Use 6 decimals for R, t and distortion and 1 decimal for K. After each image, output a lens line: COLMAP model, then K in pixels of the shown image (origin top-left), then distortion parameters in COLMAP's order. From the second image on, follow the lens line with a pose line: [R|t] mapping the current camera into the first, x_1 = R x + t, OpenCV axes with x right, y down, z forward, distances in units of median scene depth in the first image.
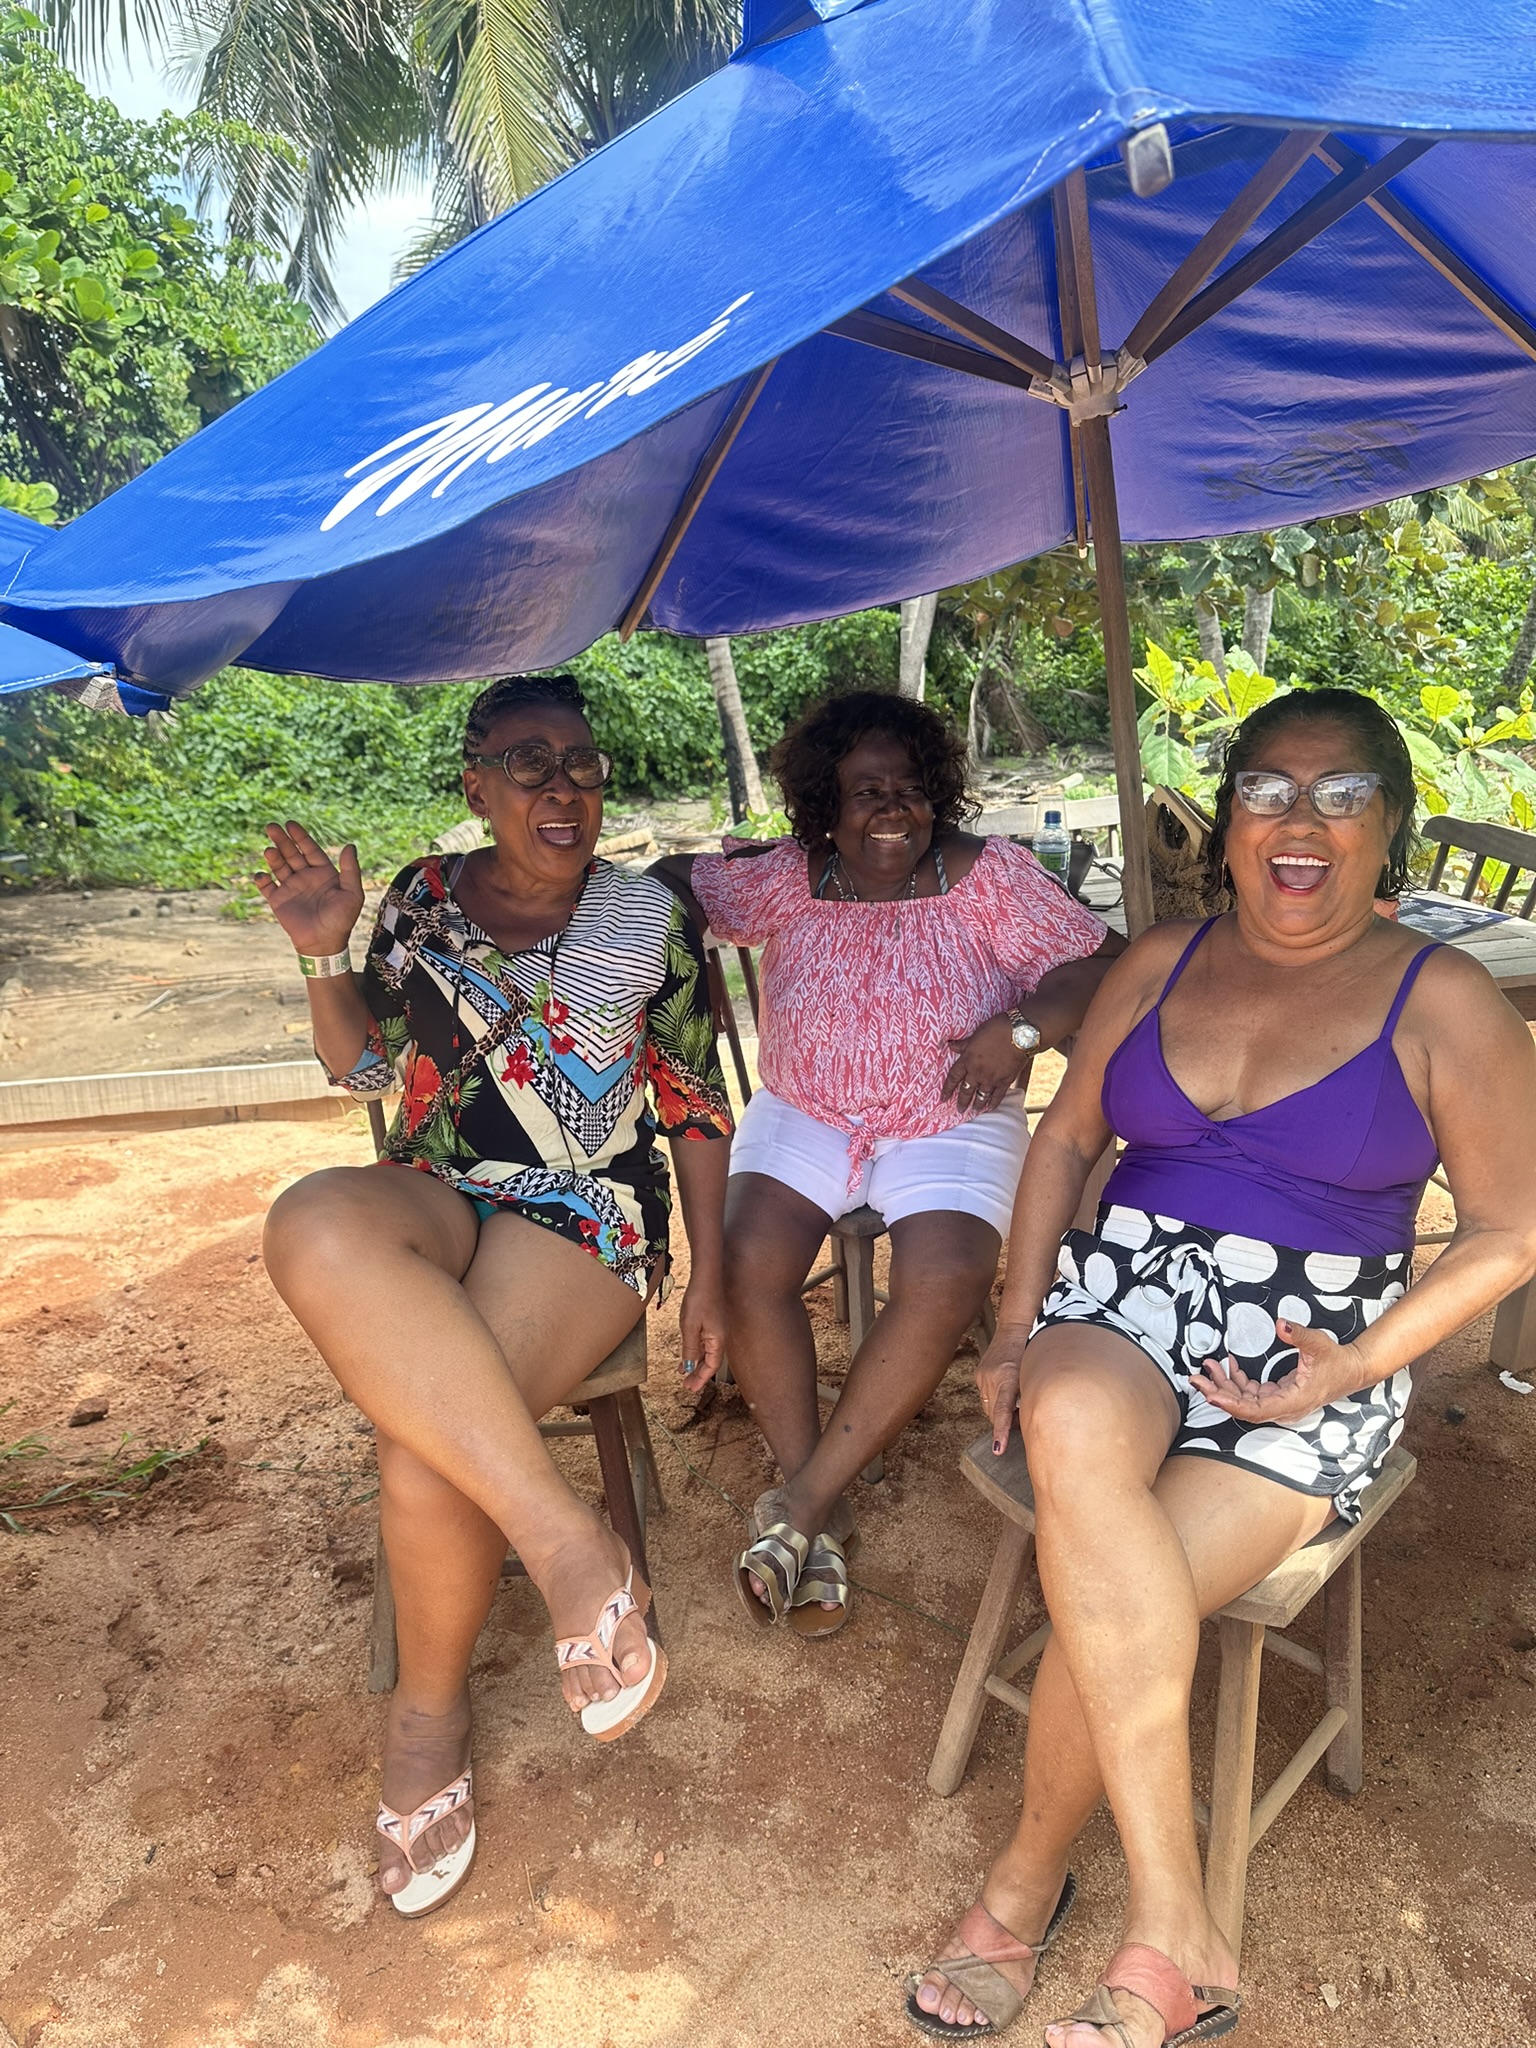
lens RADIAL K [[1494.2, 0, 755.3], [0, 1494.2, 1056.0], [0, 0, 1]] dist [0.022734, -0.049395]
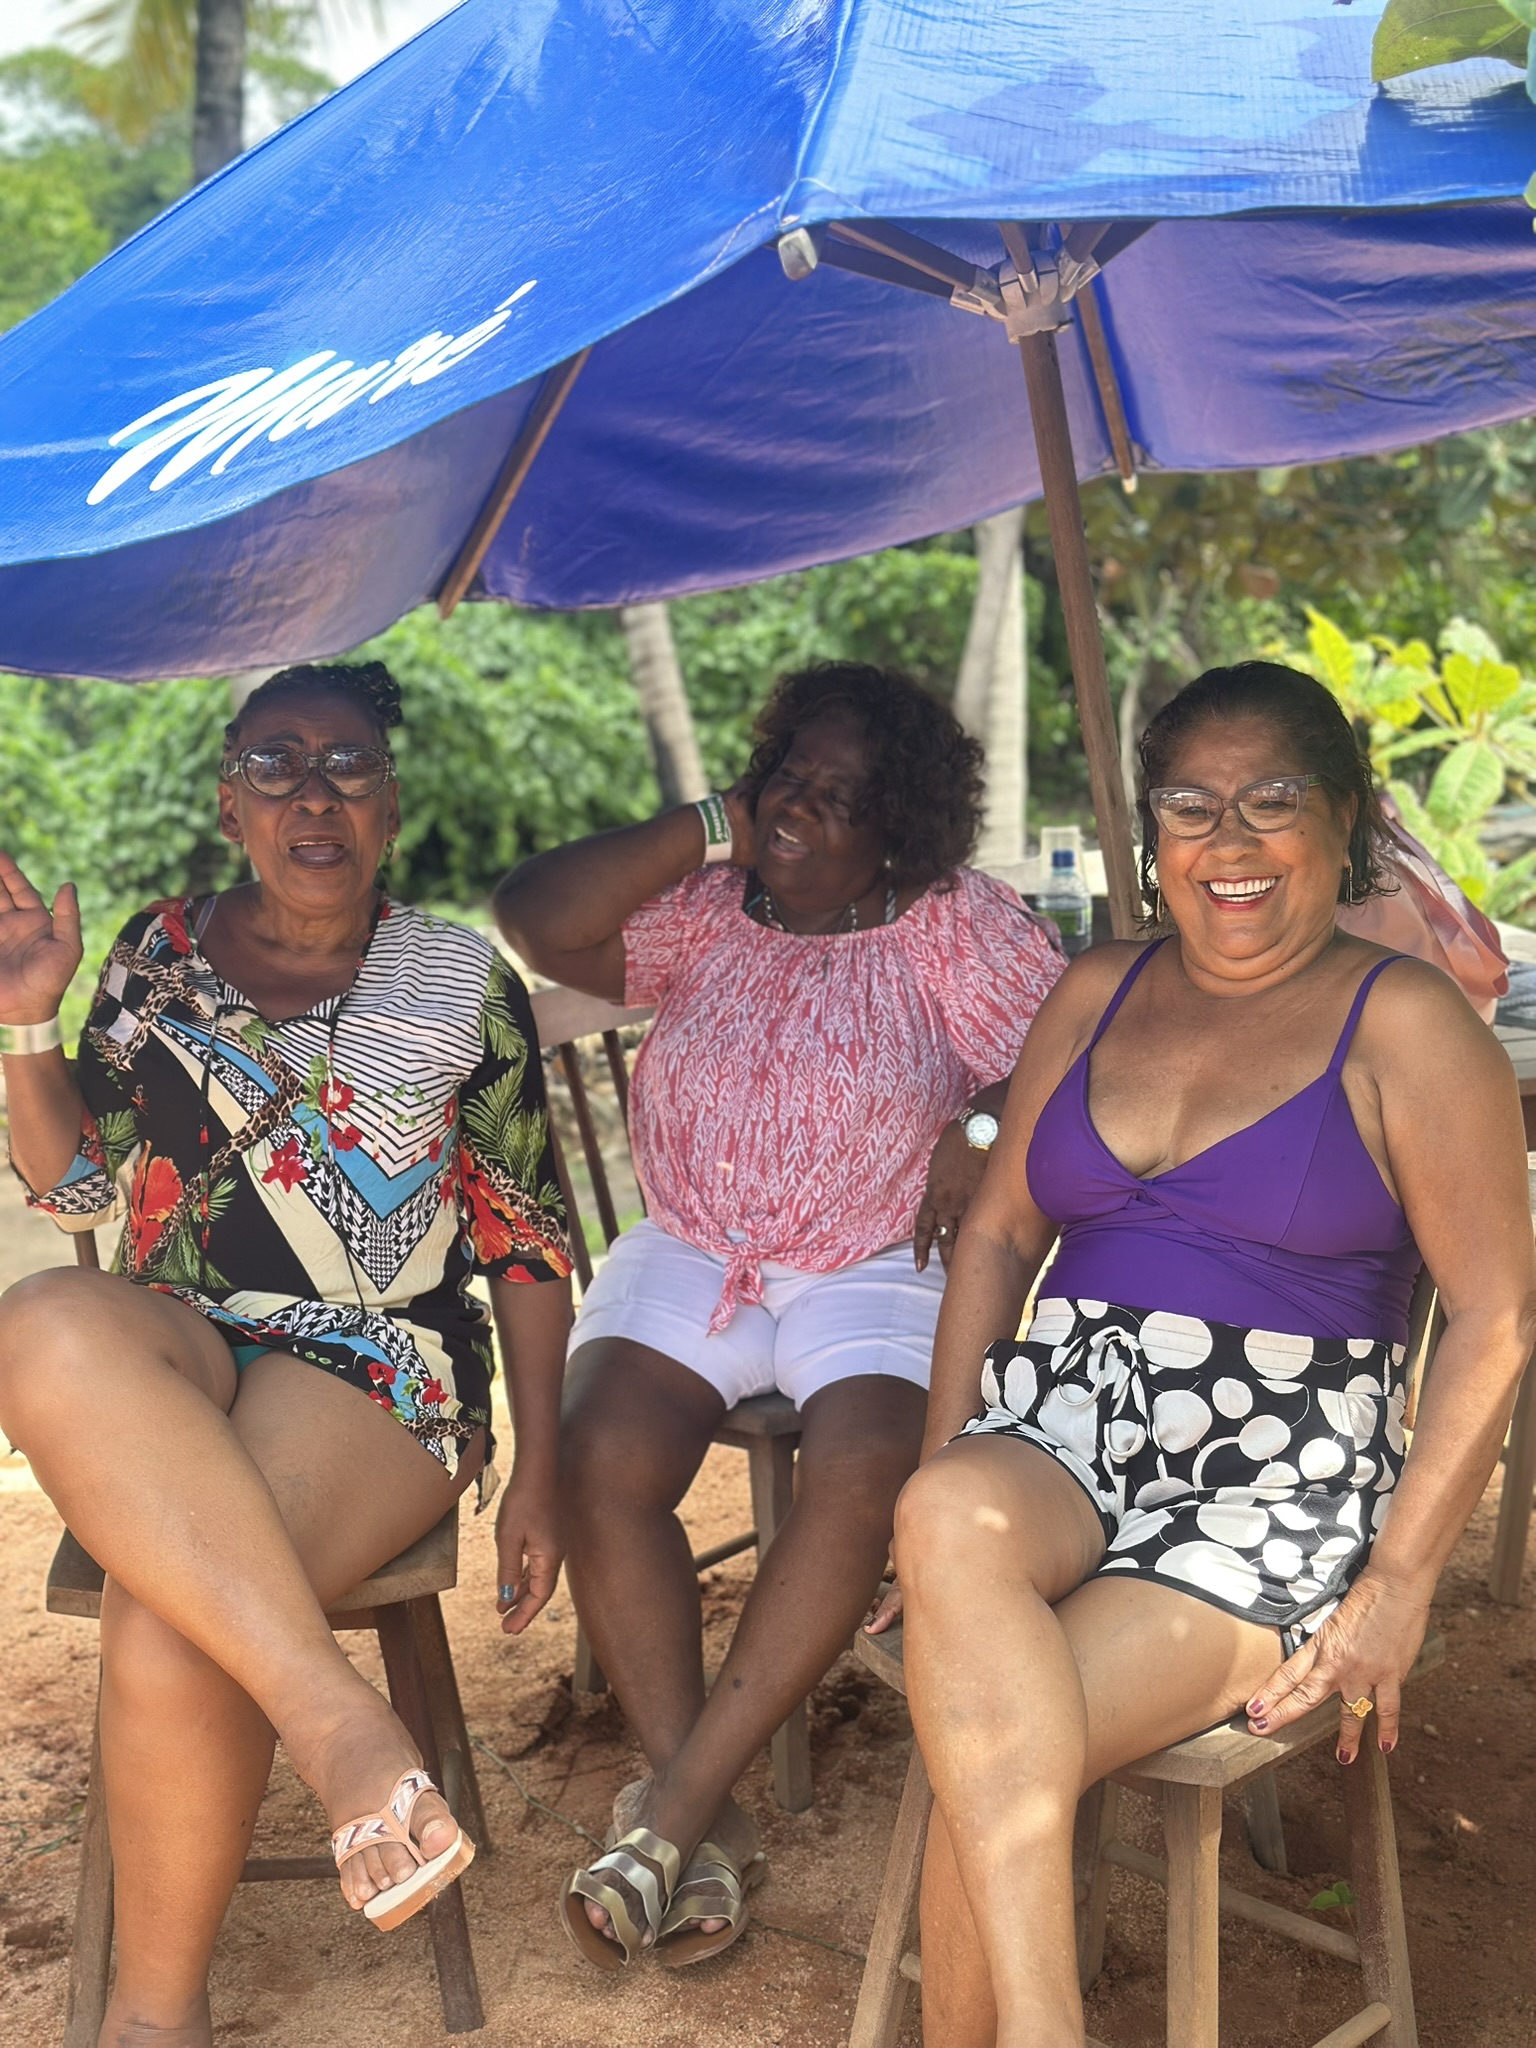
lens RADIAL K [[2985.4, 0, 763.0], [0, 2985.4, 1010.9], [0, 0, 1]] dist [0.045281, 0.000000]
pose [[0.999922, -0.009988, 0.007546, 0.064934], [0.010929, 0.990485, -0.137185, 0.127149], [-0.006104, 0.137257, 0.990517, -0.462577]]
